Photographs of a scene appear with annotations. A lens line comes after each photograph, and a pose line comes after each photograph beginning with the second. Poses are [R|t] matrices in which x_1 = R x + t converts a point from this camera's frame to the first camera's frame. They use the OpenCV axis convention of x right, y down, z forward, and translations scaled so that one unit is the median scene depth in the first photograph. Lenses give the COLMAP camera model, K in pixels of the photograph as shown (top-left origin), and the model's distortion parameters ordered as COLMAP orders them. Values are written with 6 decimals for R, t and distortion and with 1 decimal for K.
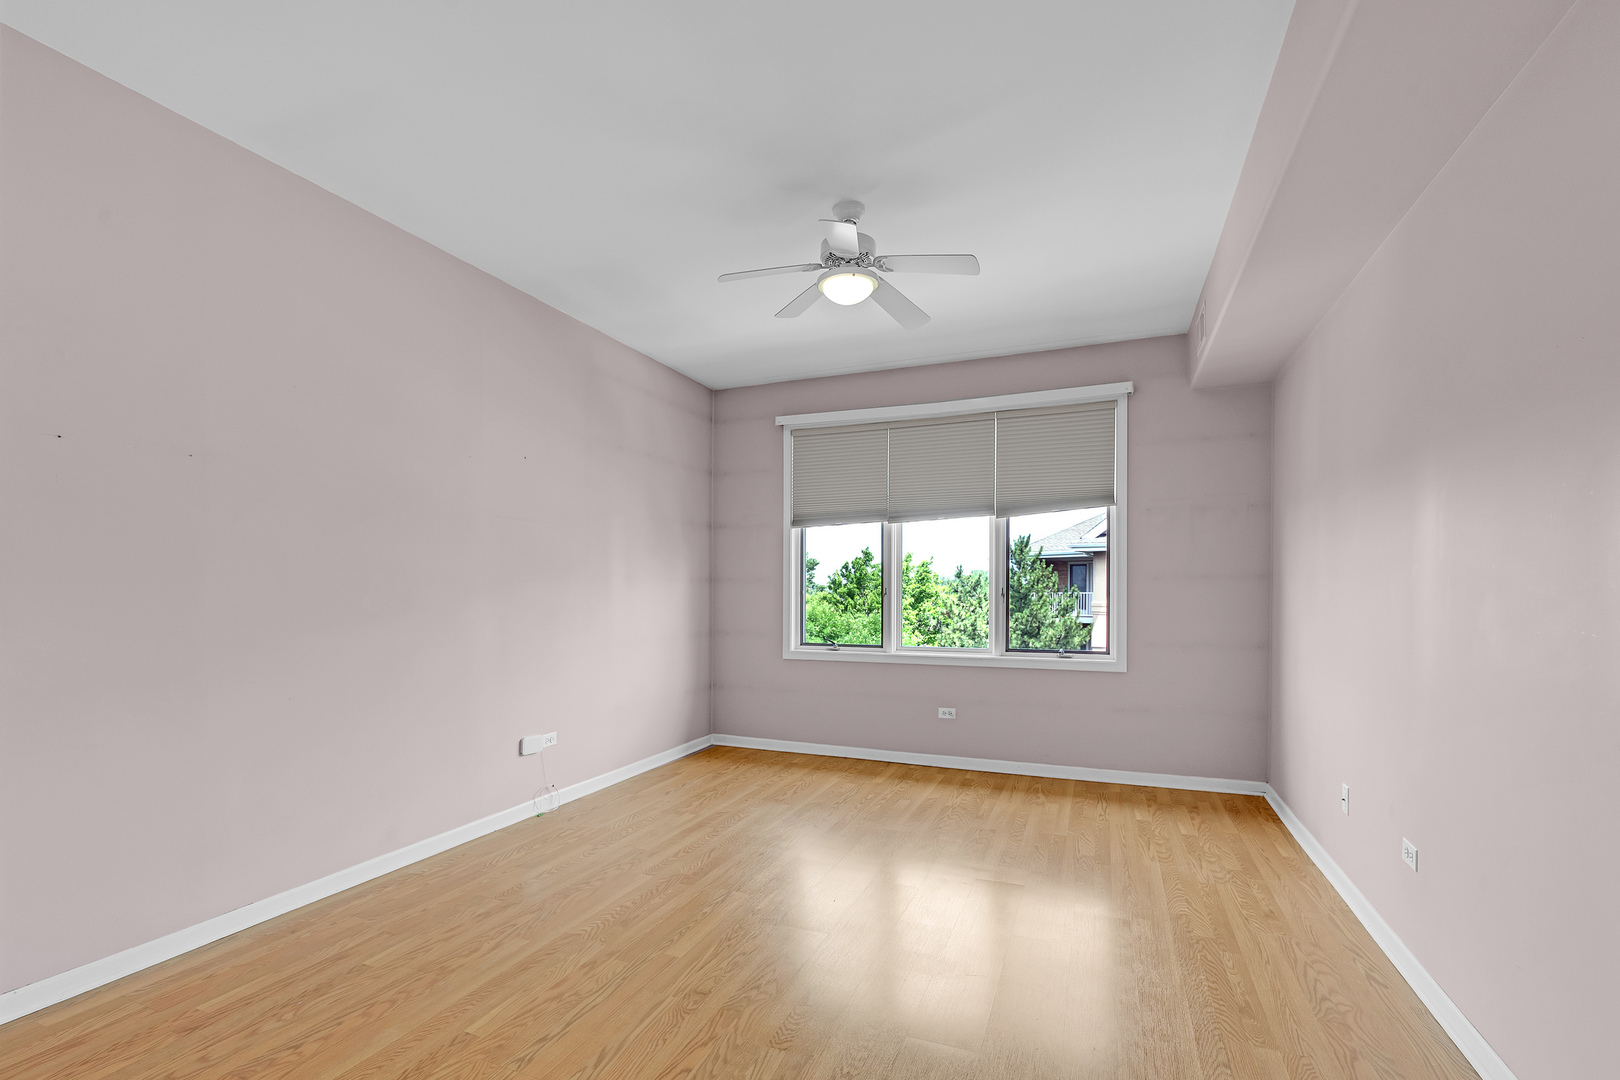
lens RADIAL K [[720.2, 0, 810.0], [0, 720.2, 540.0], [0, 0, 1]] dist [-0.003162, -0.001839]
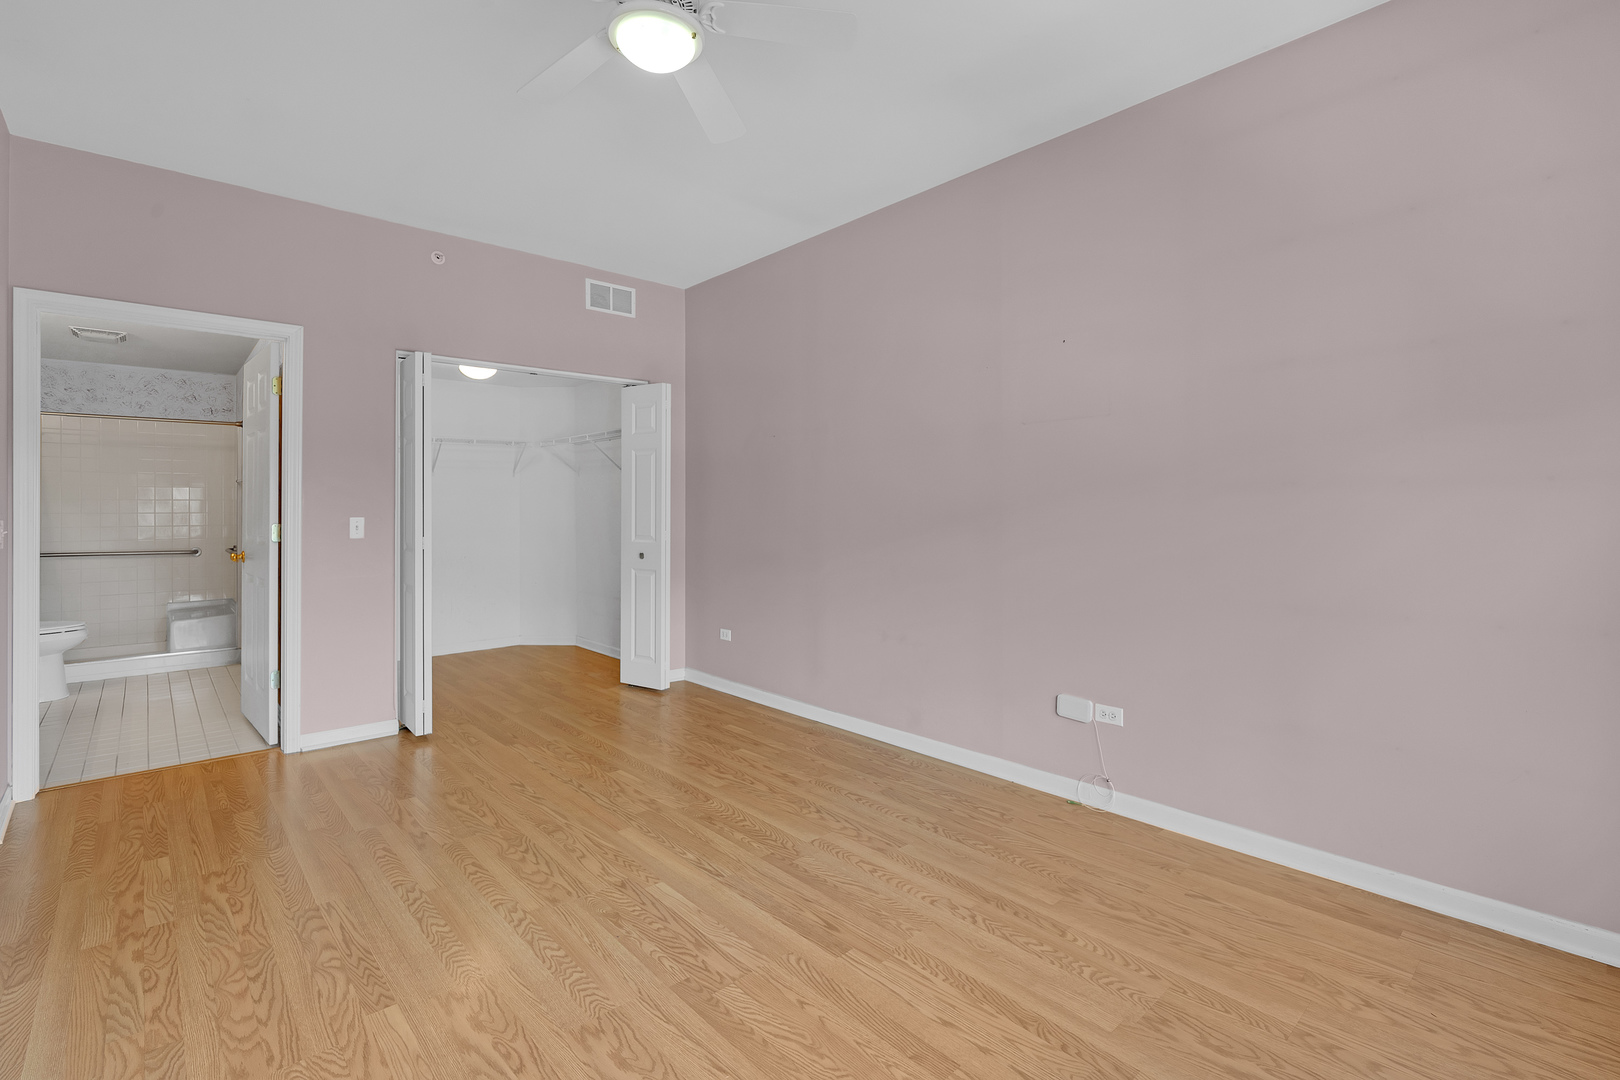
lens RADIAL K [[733.1, 0, 798.9], [0, 733.1, 512.8], [0, 0, 1]] dist [-0.005226, -0.000871]
pose [[-0.440132, 0.004432, -0.897922, 0.578120], [0.066246, 0.997423, -0.027549, 0.102288], [0.895486, -0.071609, -0.439292, 1.431333]]
